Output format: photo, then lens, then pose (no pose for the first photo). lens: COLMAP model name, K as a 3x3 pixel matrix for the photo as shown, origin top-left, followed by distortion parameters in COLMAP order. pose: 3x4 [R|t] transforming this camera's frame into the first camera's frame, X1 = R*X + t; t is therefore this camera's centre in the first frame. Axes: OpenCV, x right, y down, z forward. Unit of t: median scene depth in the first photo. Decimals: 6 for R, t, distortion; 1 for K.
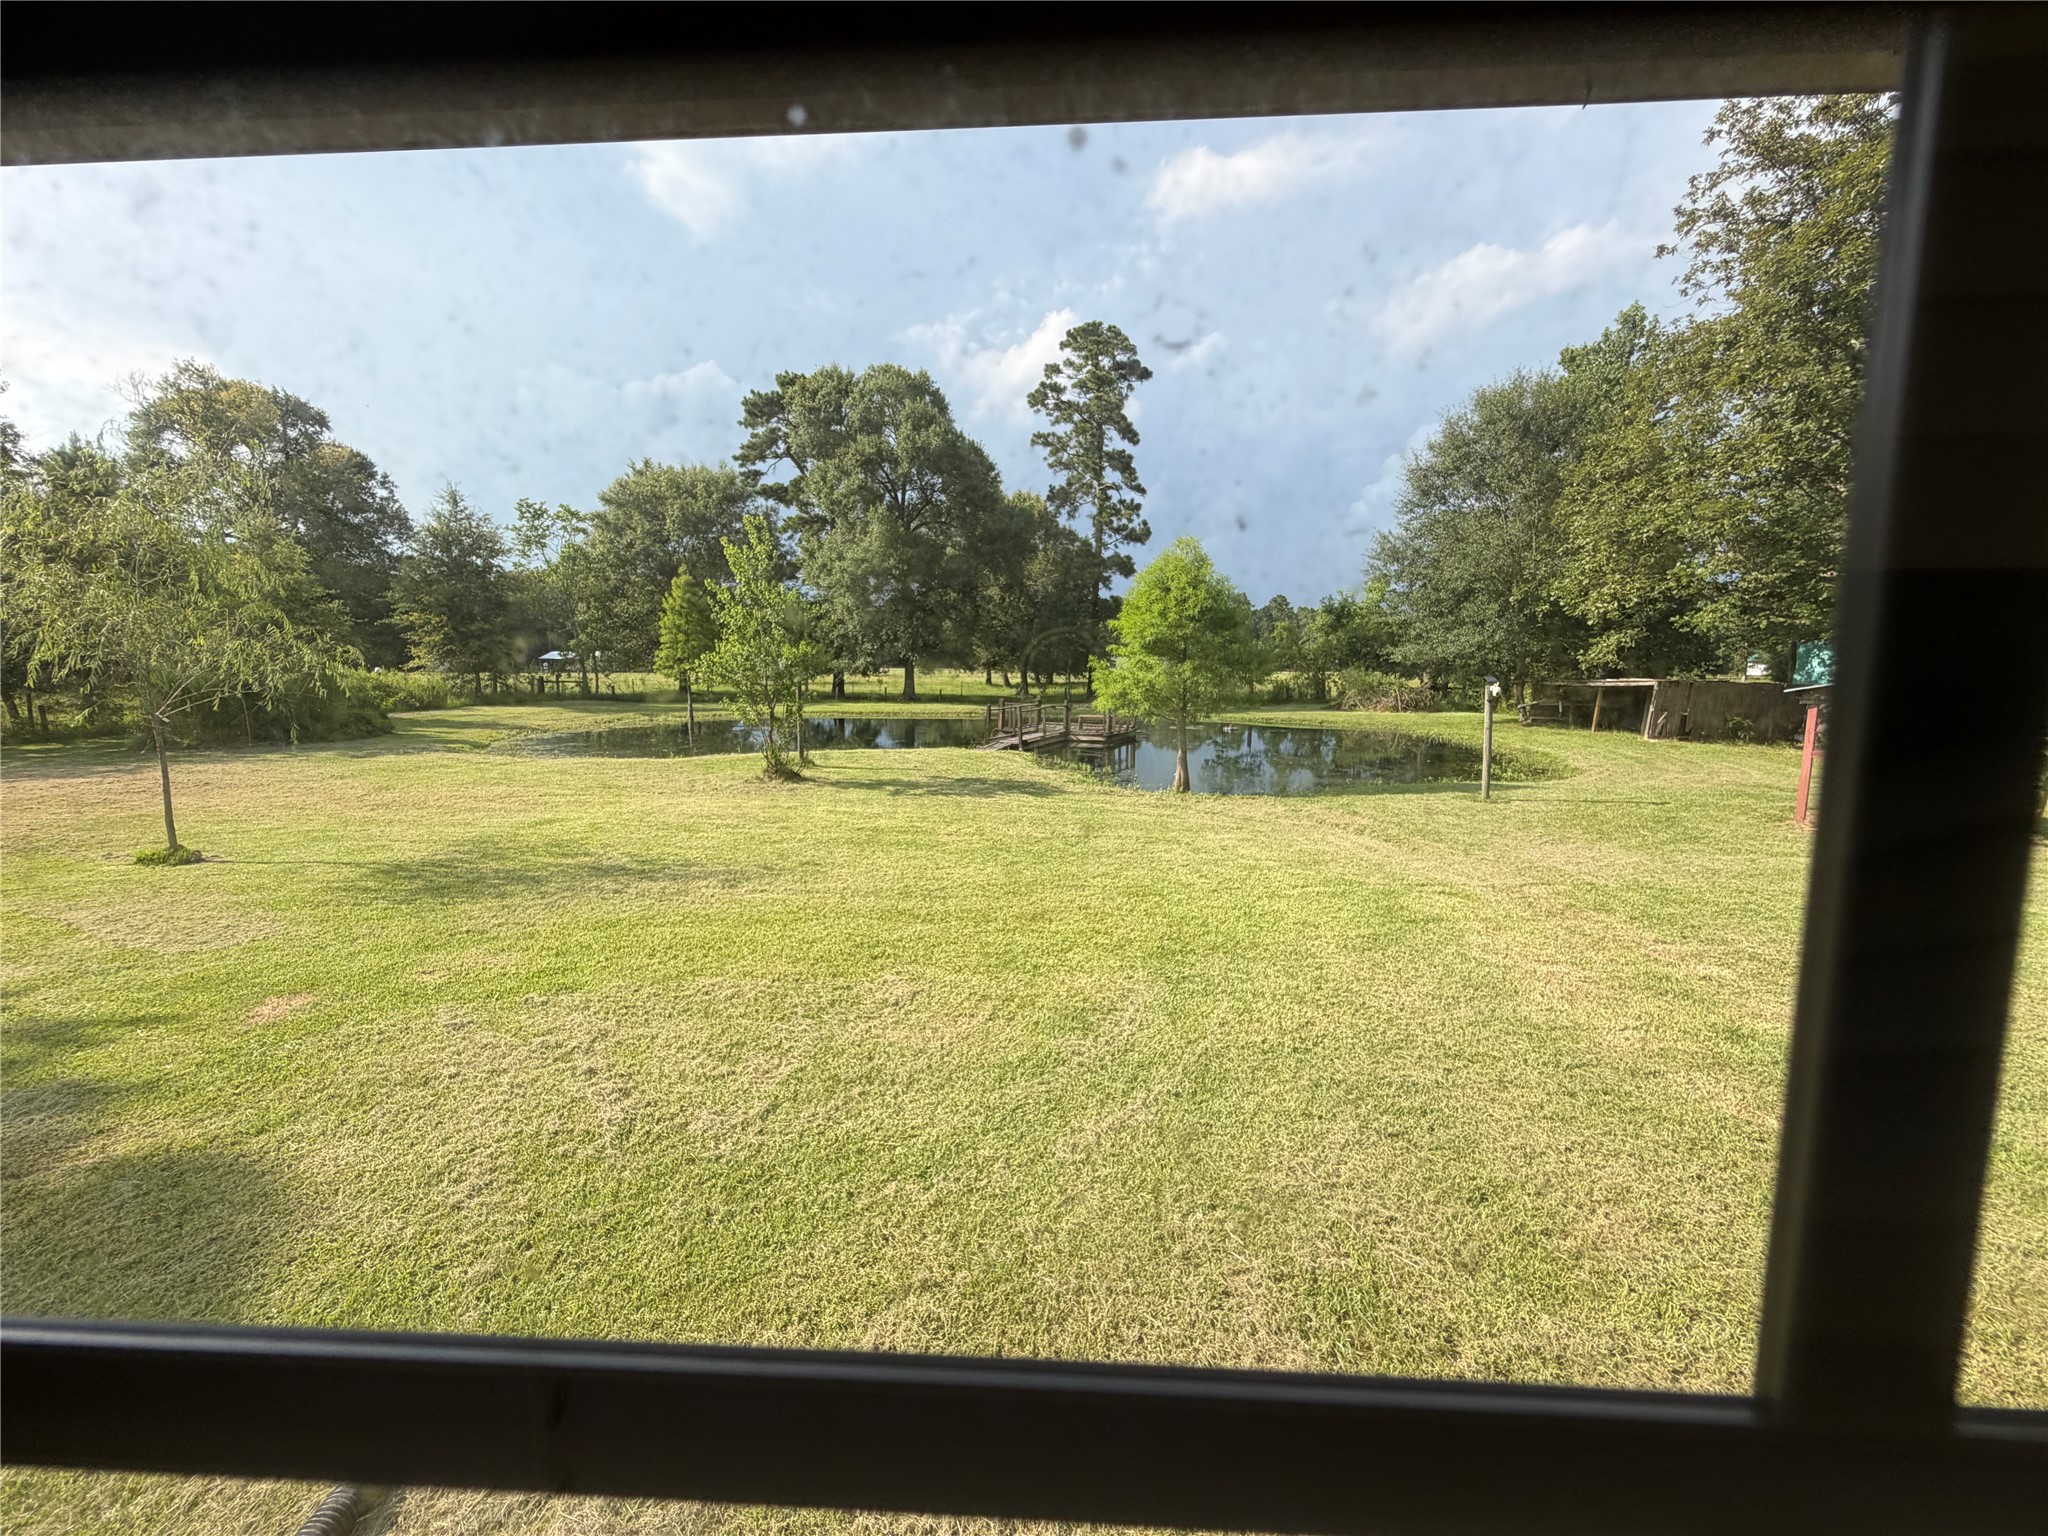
lens RADIAL K [[822.6, 0, 1025.3], [0, 822.6, 776.0], [0, 0, 1]] dist [0.003692, 0.000336]
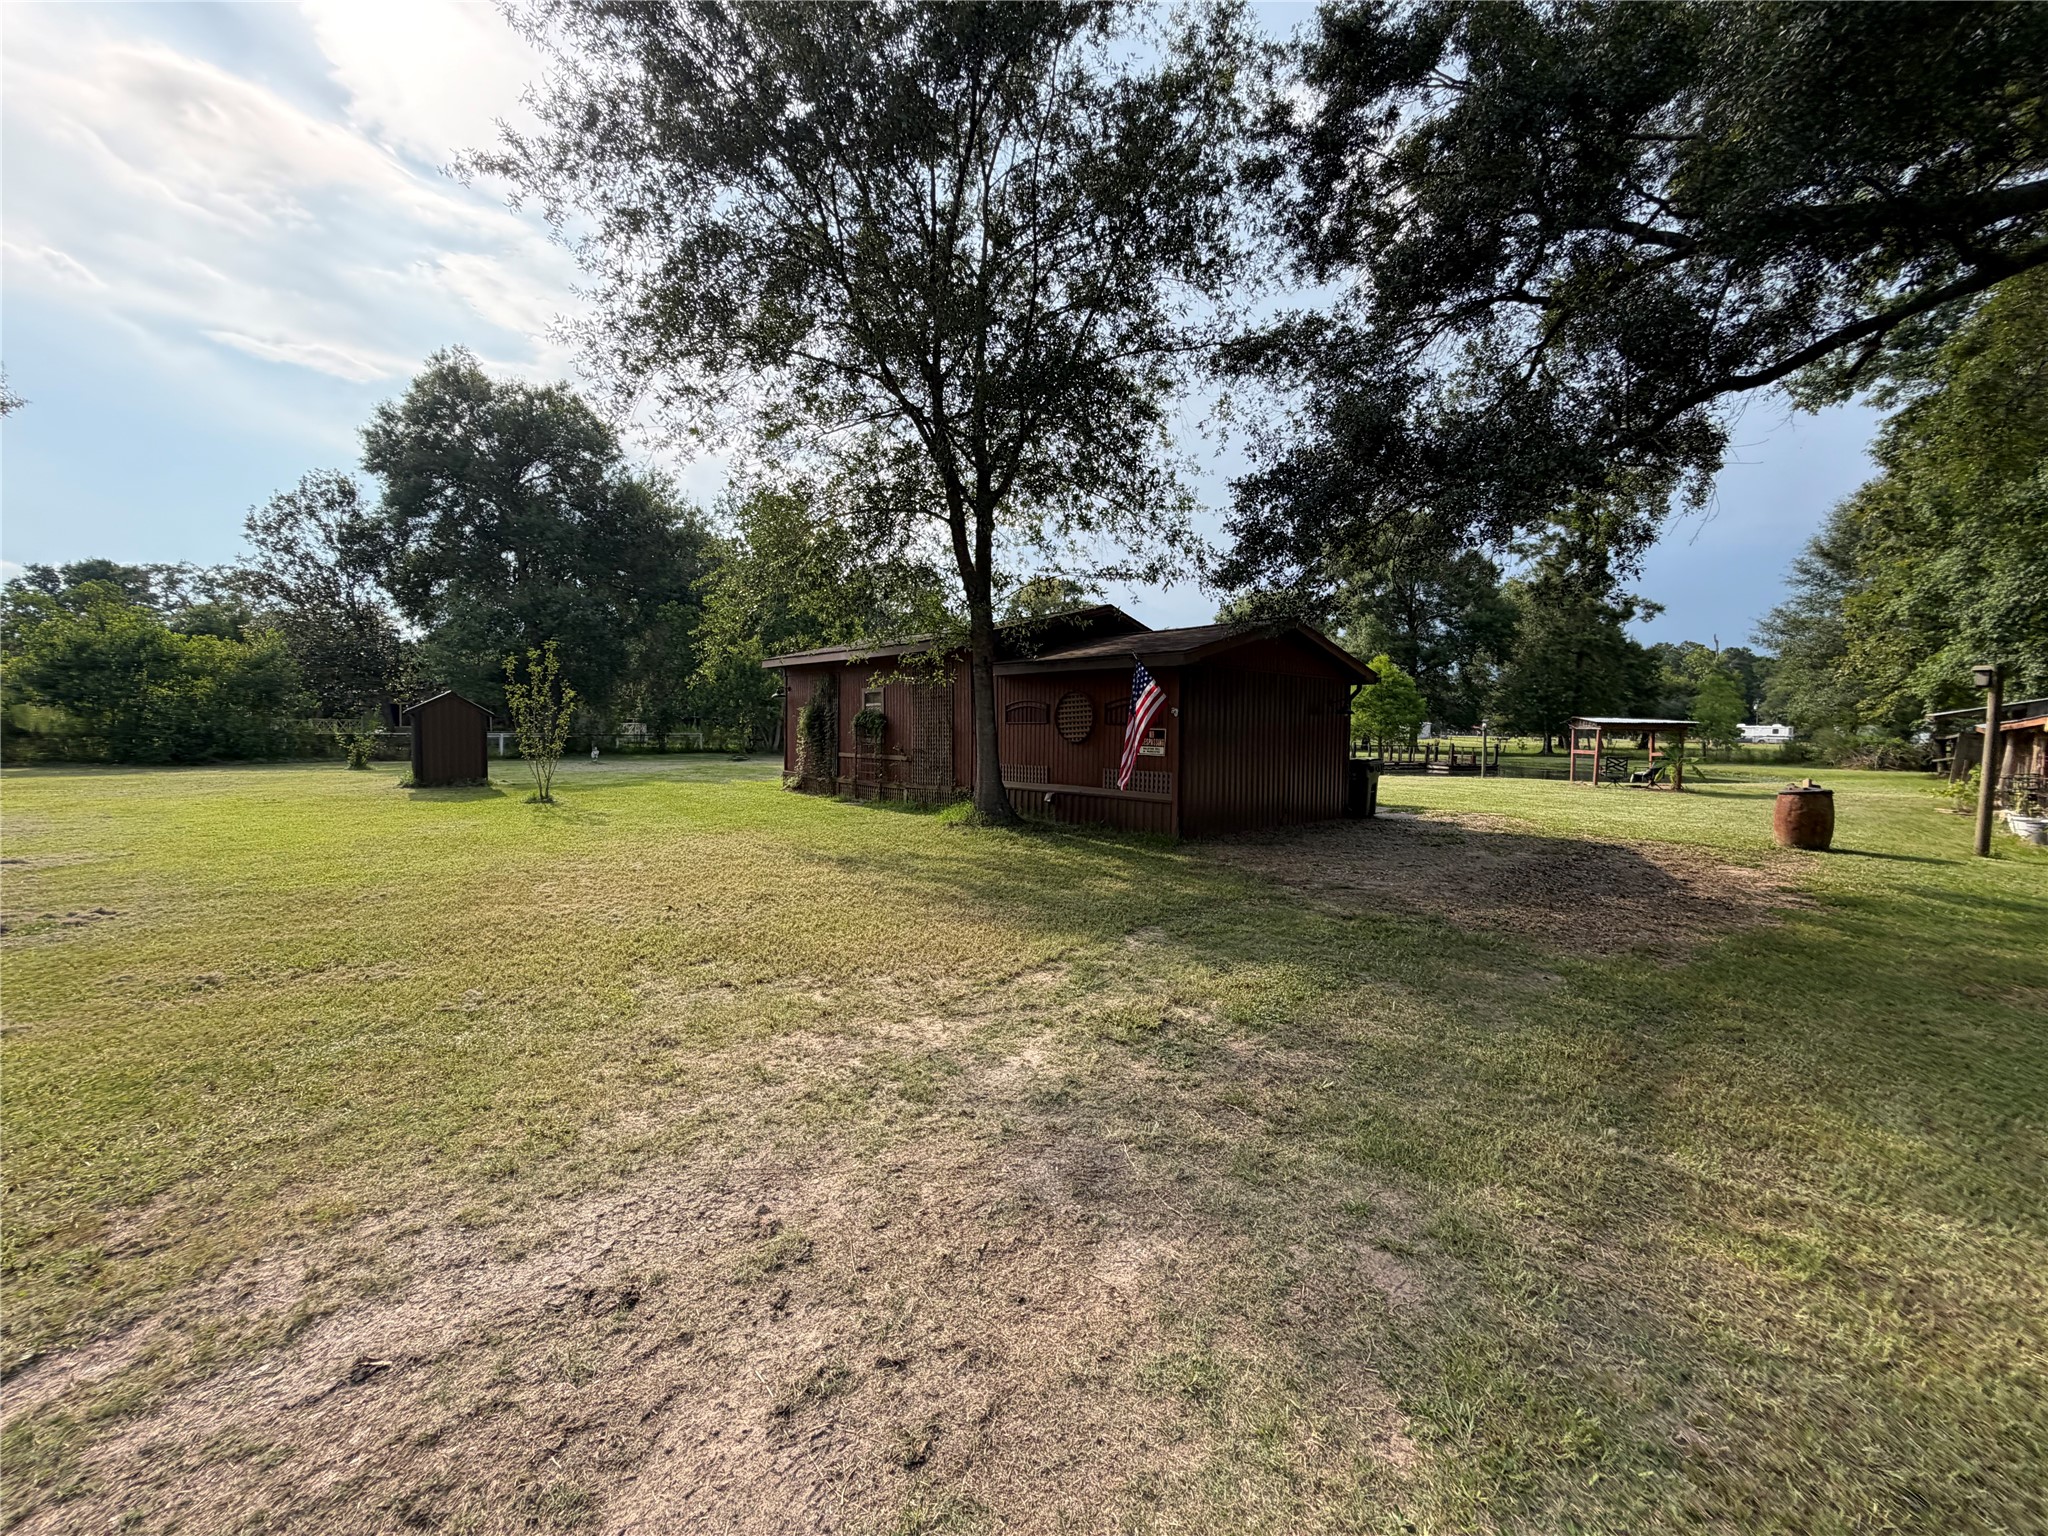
lens RADIAL K [[822.6, 0, 1026.0], [0, 822.6, 759.6], [0, 0, 1]] dist [0.003692, 0.000336]
pose [[0.730101, 0.030334, -0.682666, 0.328656], [-0.098989, 0.993172, -0.061736, 0.064555], [0.676132, 0.112649, 0.728118, -0.385540]]
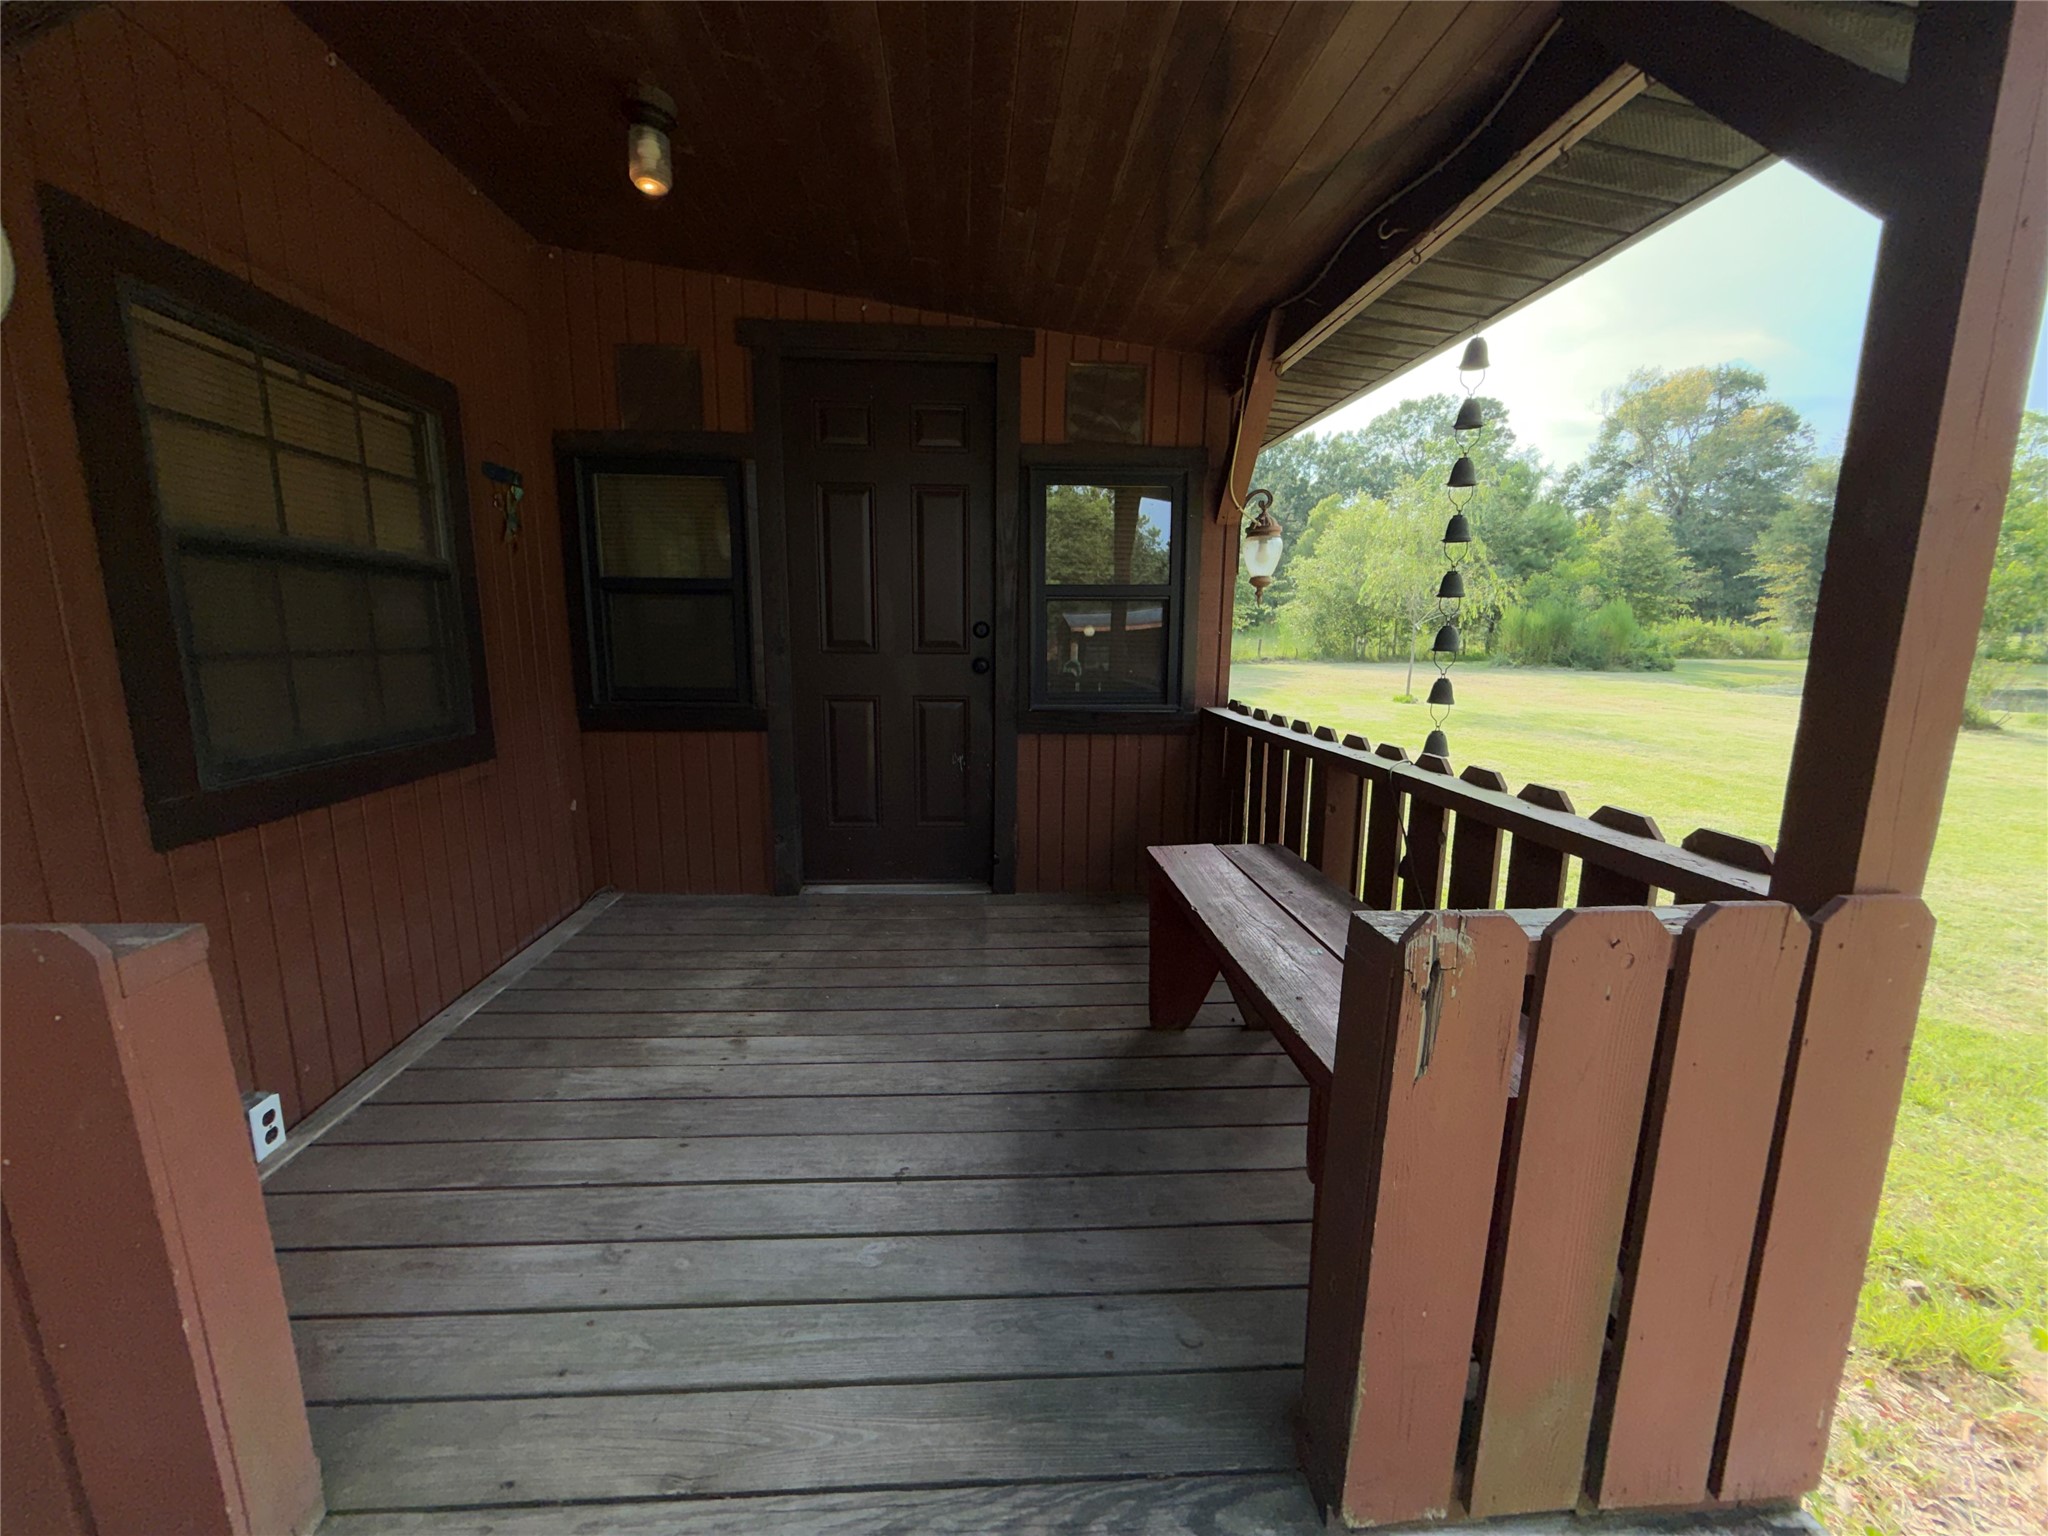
lens RADIAL K [[822.6, 0, 1021.5], [0, 822.6, 769.7], [0, 0, 1]] dist [0.003692, 0.000336]
pose [[0.137234, 0.175587, -0.974852, 0.142634], [-0.138401, 0.977908, 0.156654, 0.015879], [0.980822, 0.113422, 0.158504, -0.032879]]
